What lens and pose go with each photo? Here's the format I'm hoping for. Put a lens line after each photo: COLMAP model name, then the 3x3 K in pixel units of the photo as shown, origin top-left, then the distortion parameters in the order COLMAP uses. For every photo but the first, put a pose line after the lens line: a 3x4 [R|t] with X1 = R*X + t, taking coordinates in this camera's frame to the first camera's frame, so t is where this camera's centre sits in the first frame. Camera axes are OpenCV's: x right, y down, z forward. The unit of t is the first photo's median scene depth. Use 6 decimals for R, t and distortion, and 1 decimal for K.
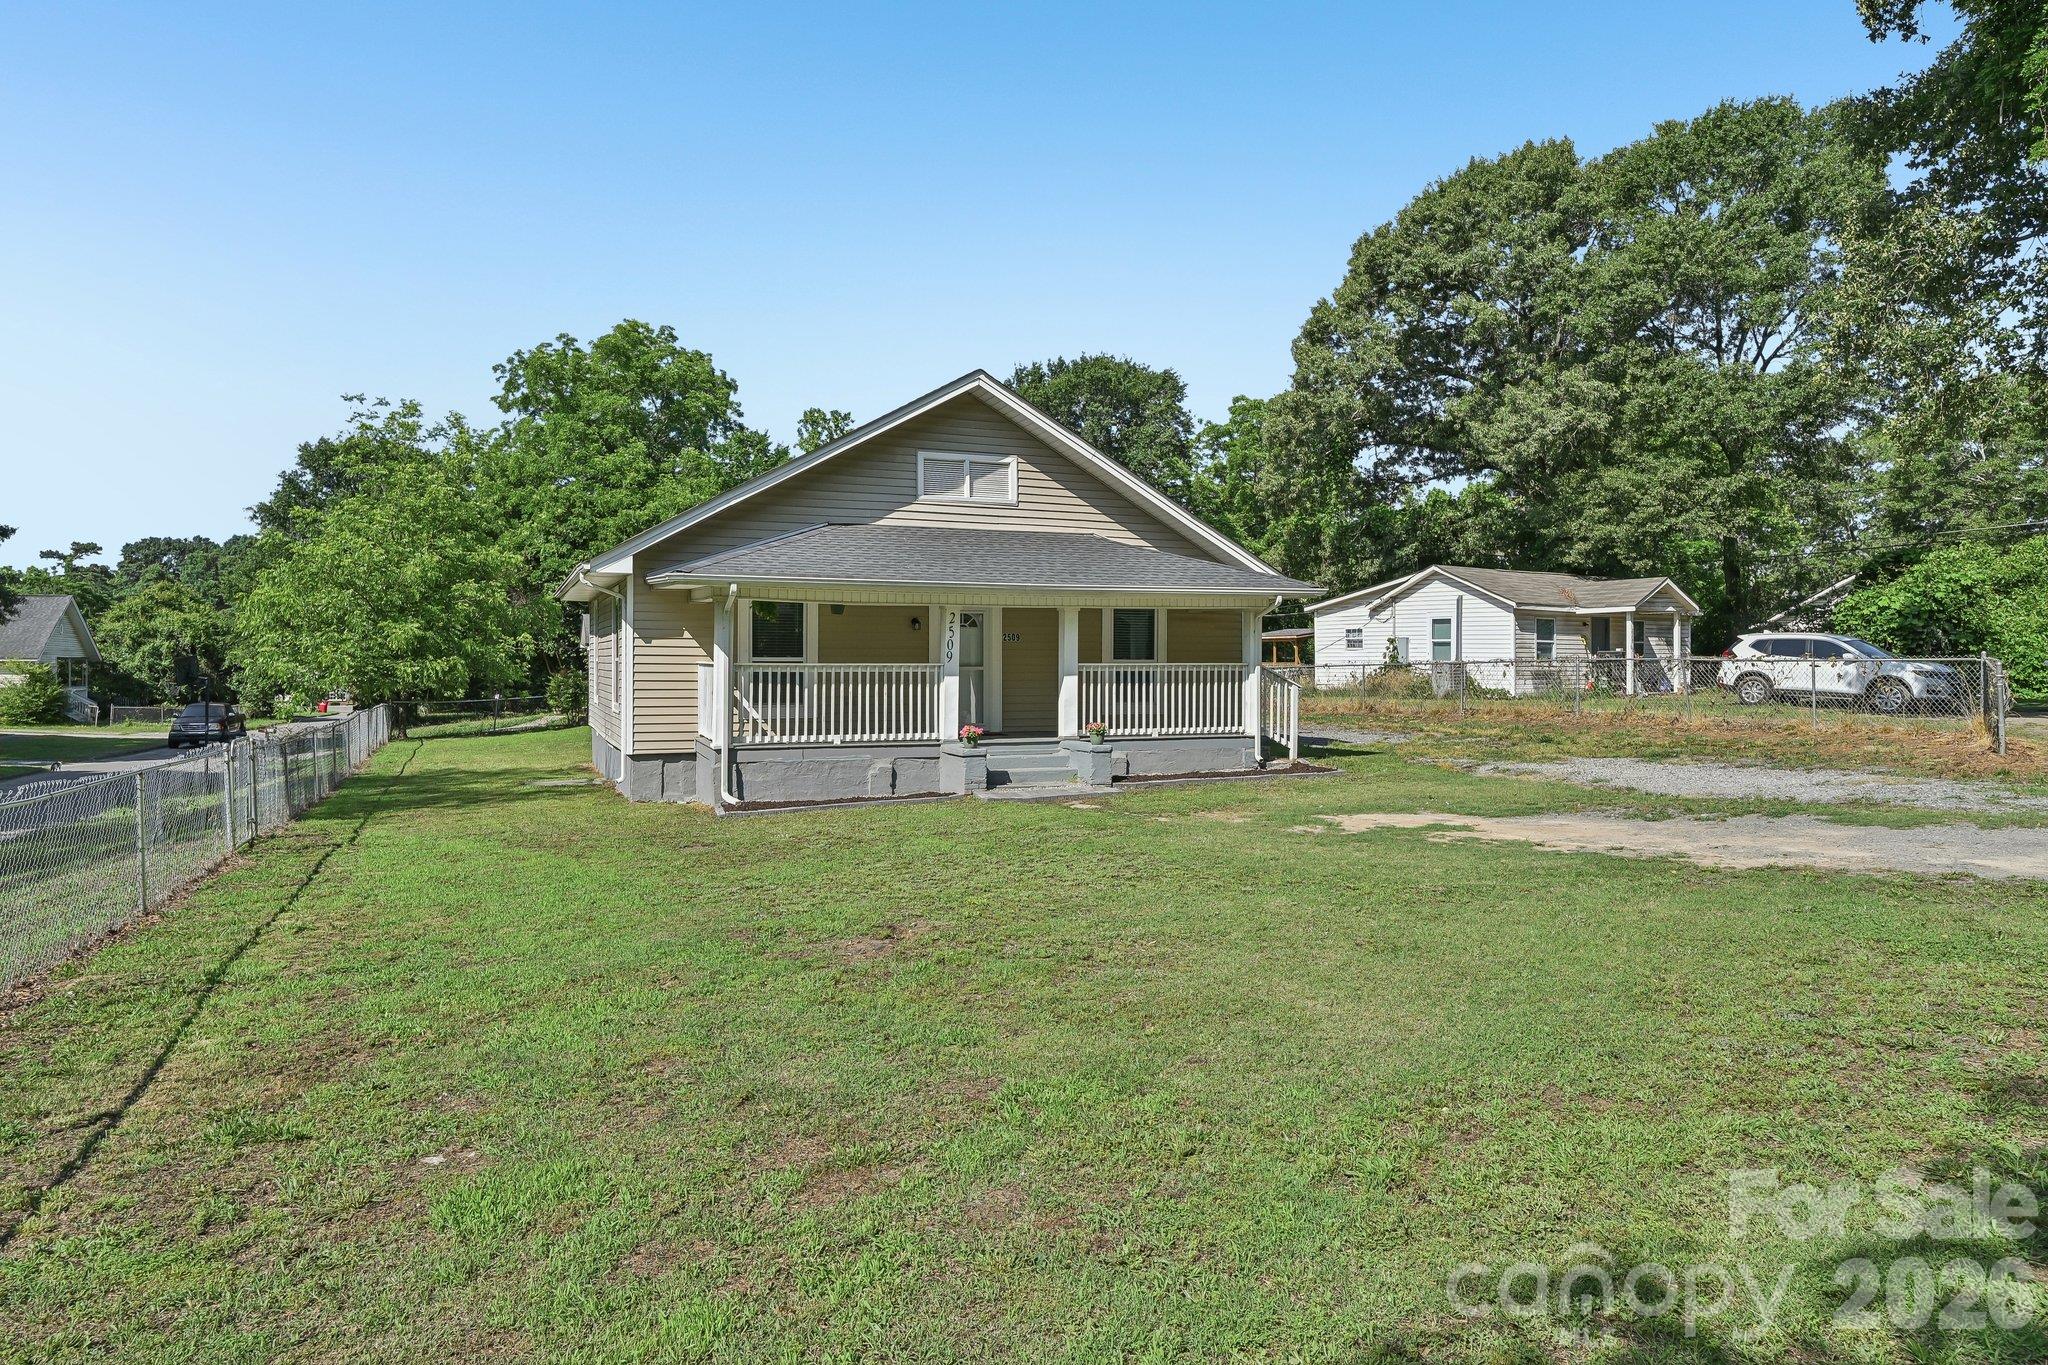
lens RADIAL K [[1309.9, 0, 1020.1], [0, 1309.9, 683.6], [0, 0, 1]] dist [0.032382, 0.001083]
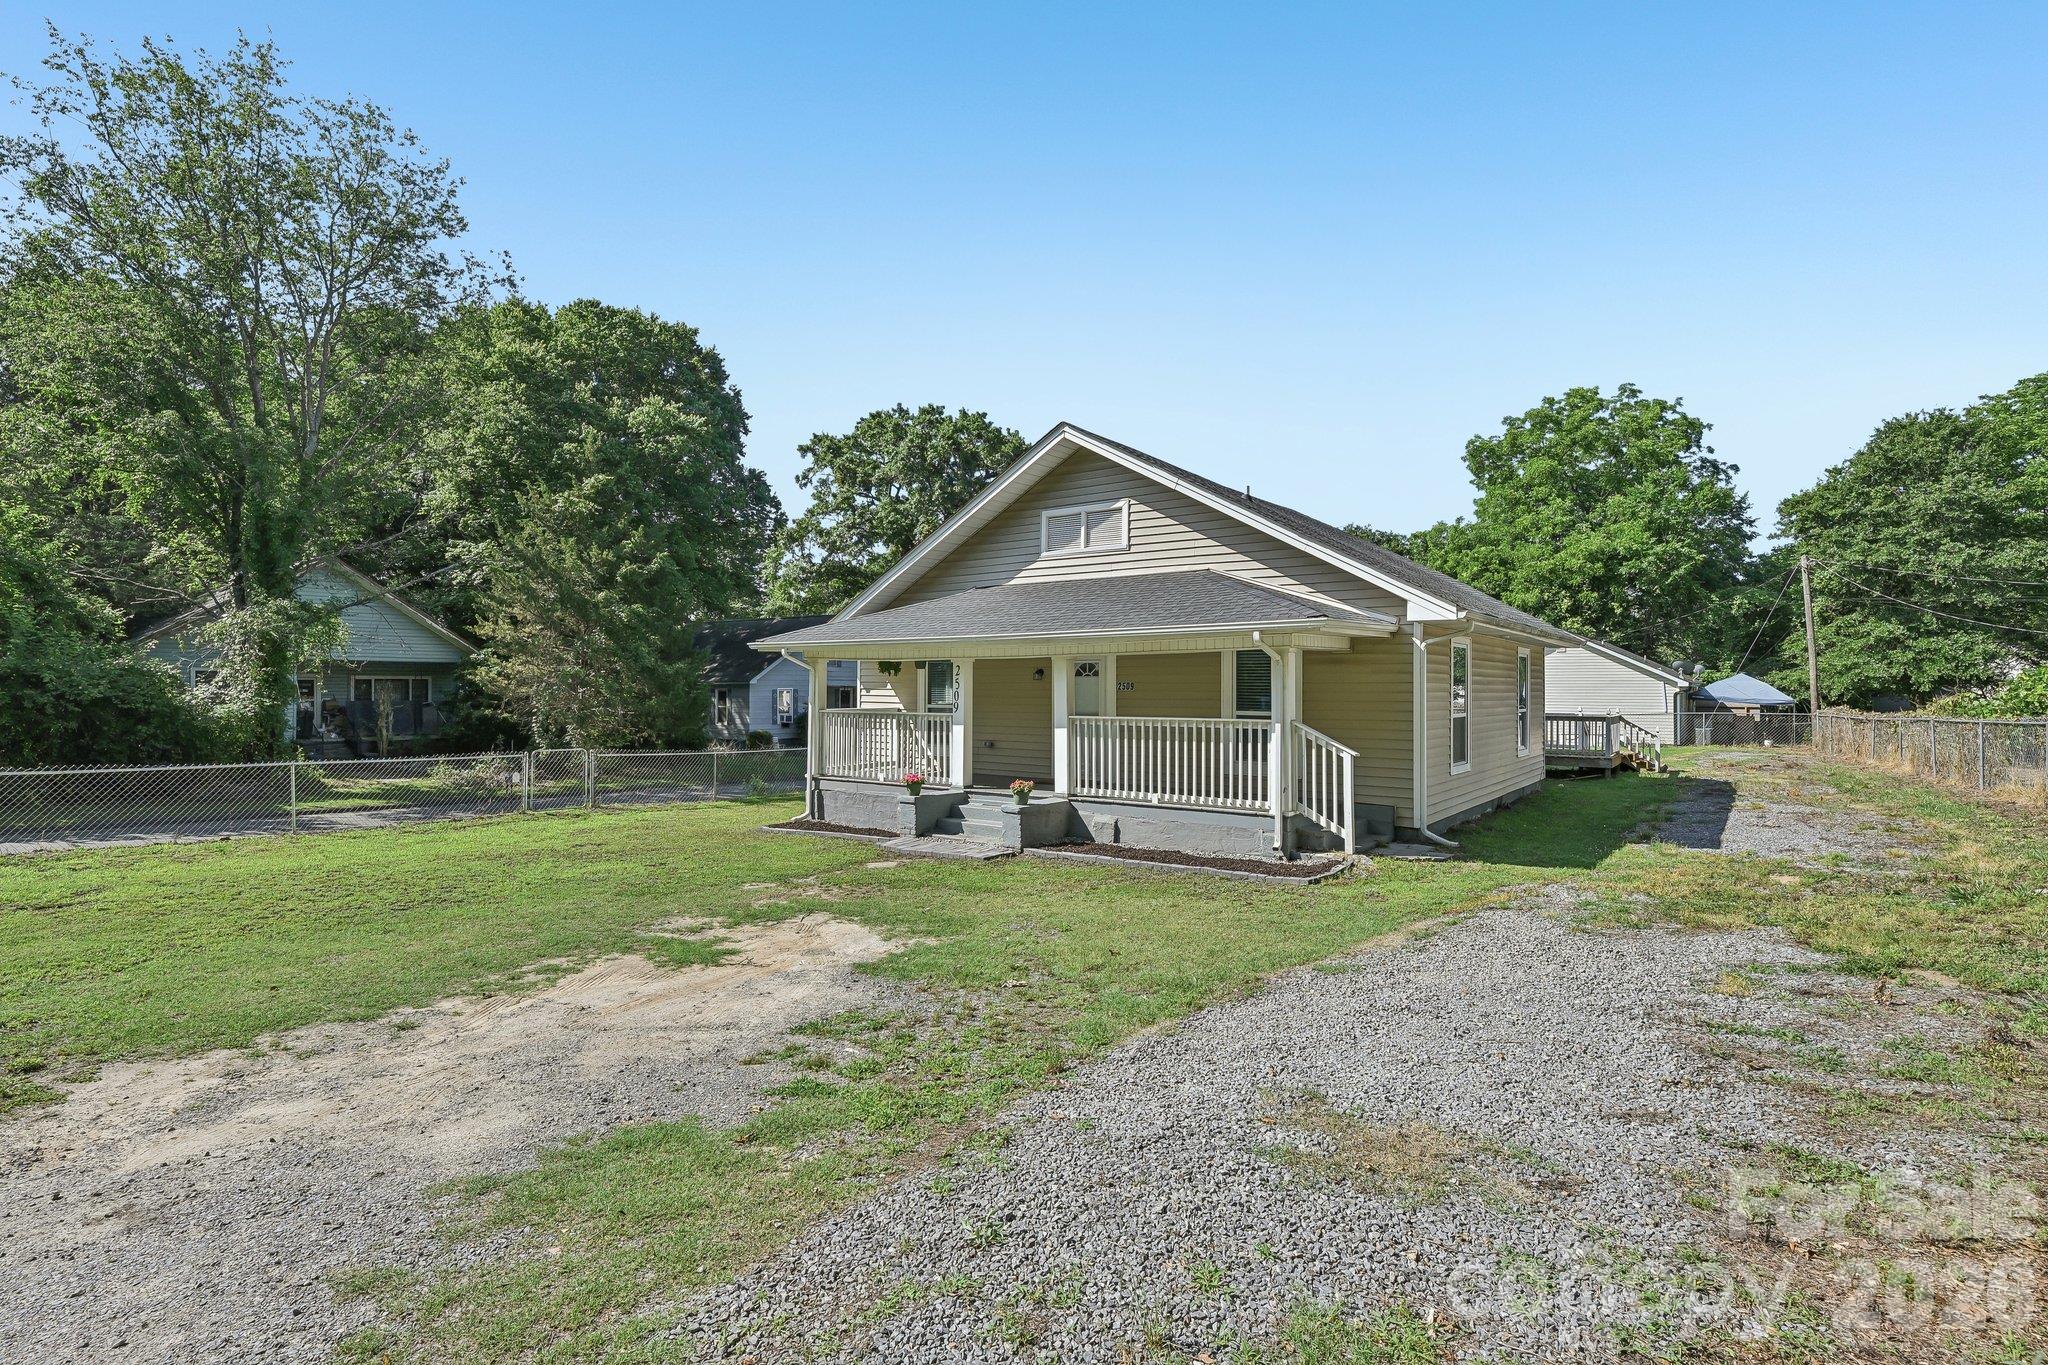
lens RADIAL K [[991.7, 0, 1014.4], [0, 991.7, 678.9], [0, 0, 1]] dist [0.017978, 0.000774]
pose [[0.513879, -0.008298, -0.857823, 0.331123], [-0.016309, 0.999678, -0.019440, -0.014361], [0.857708, 0.023980, 0.513578, 0.317016]]
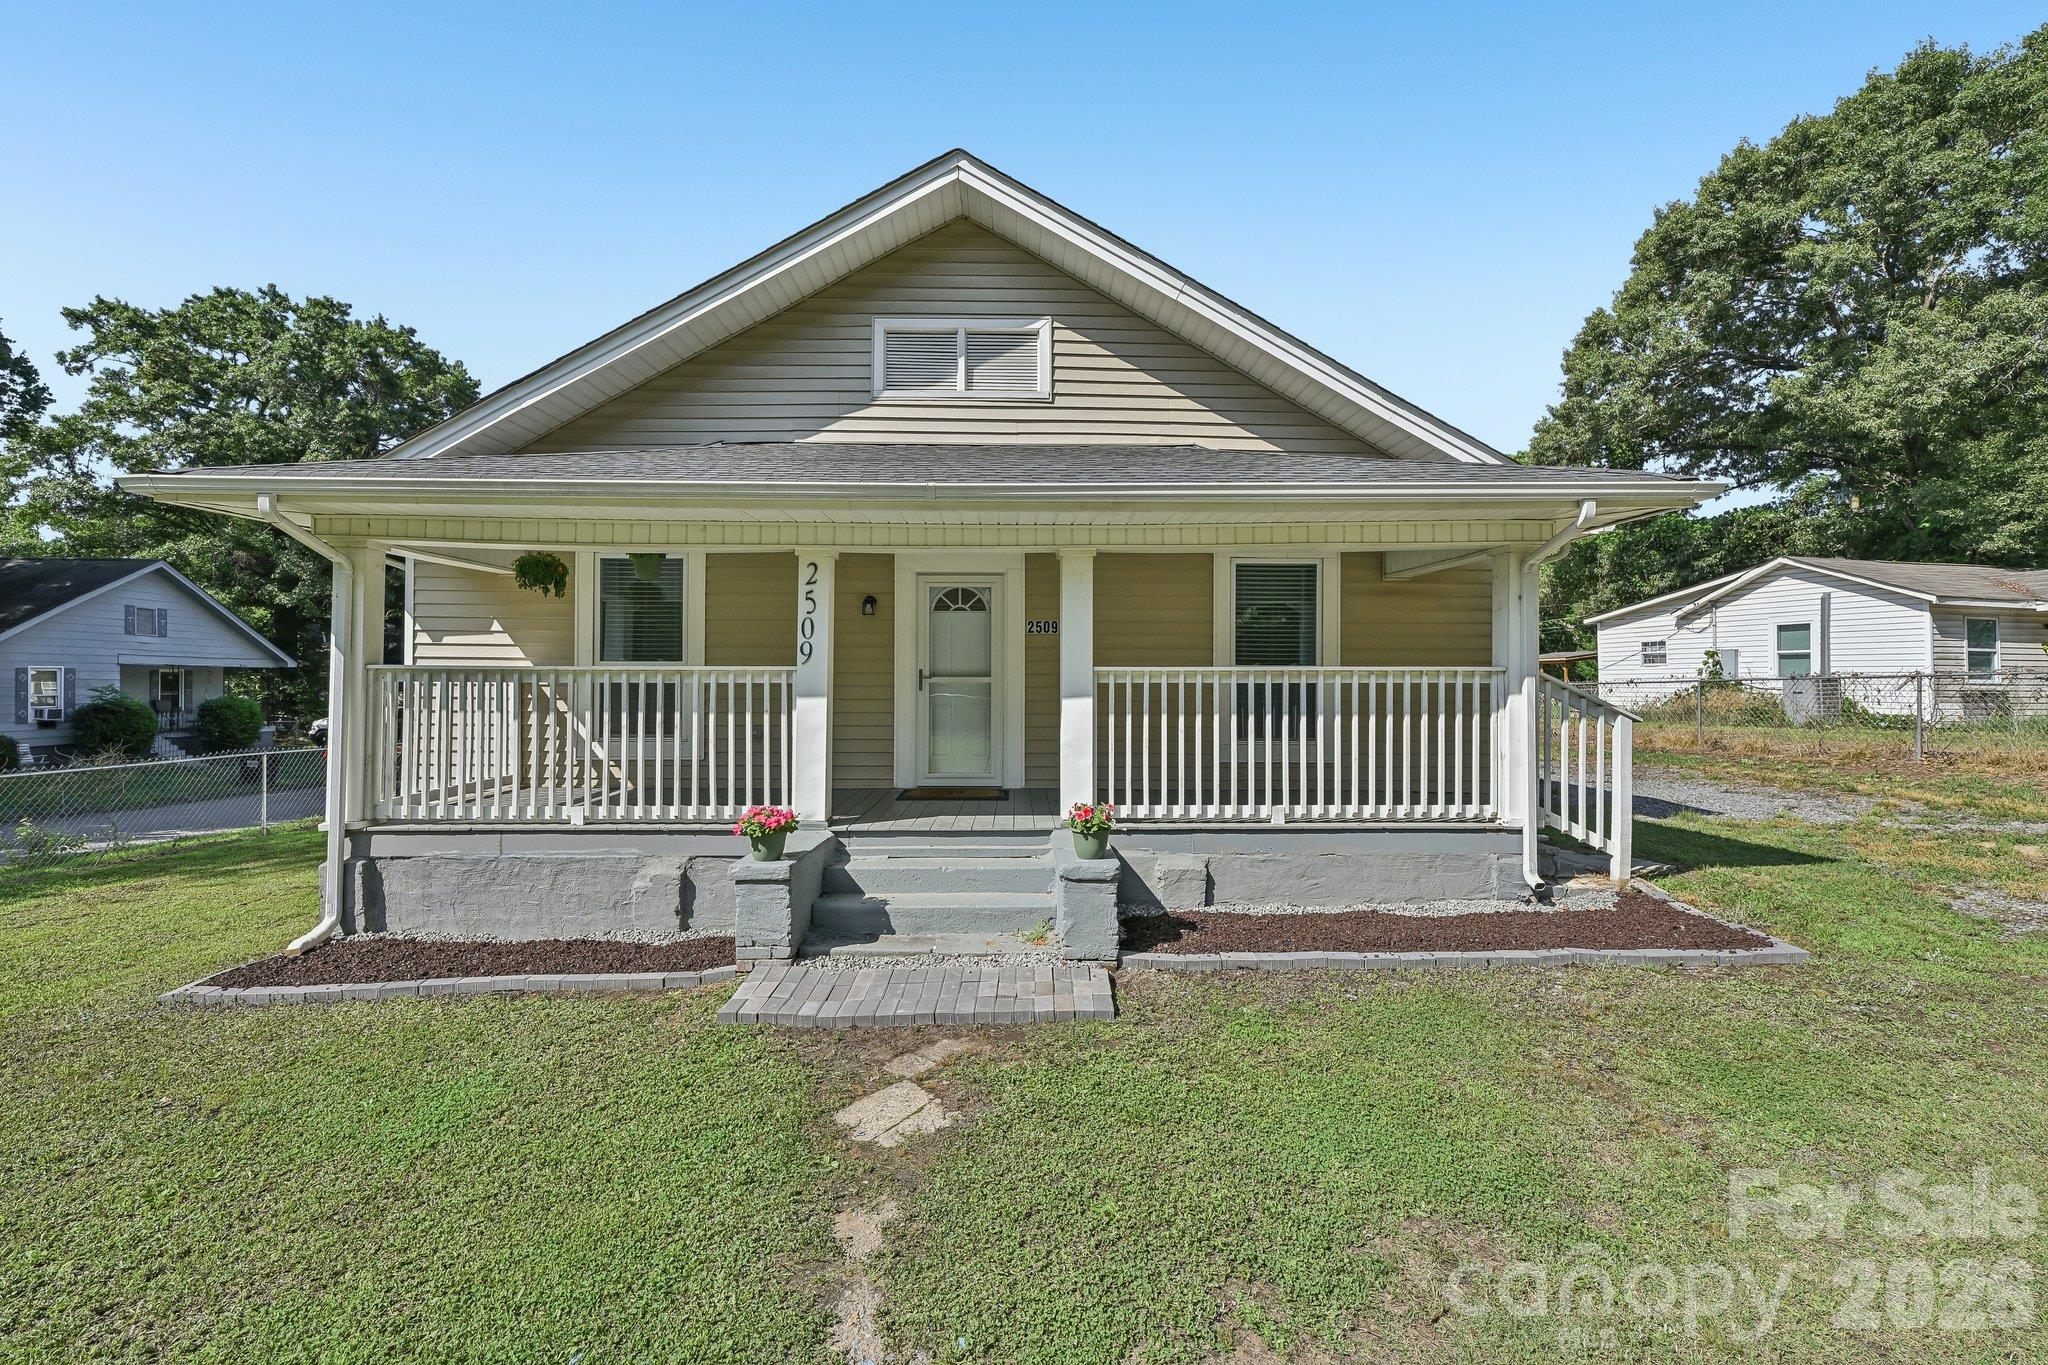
lens RADIAL K [[831.4, 0, 1017.0], [0, 831.4, 679.8], [0, 0, 1]] dist [0.000248, 0.000570]
pose [[0.933152, -0.001509, -0.359479, 0.066425], [-0.006721, 0.999743, -0.021643, -0.002118], [0.359420, 0.022612, 0.932902, 0.371922]]
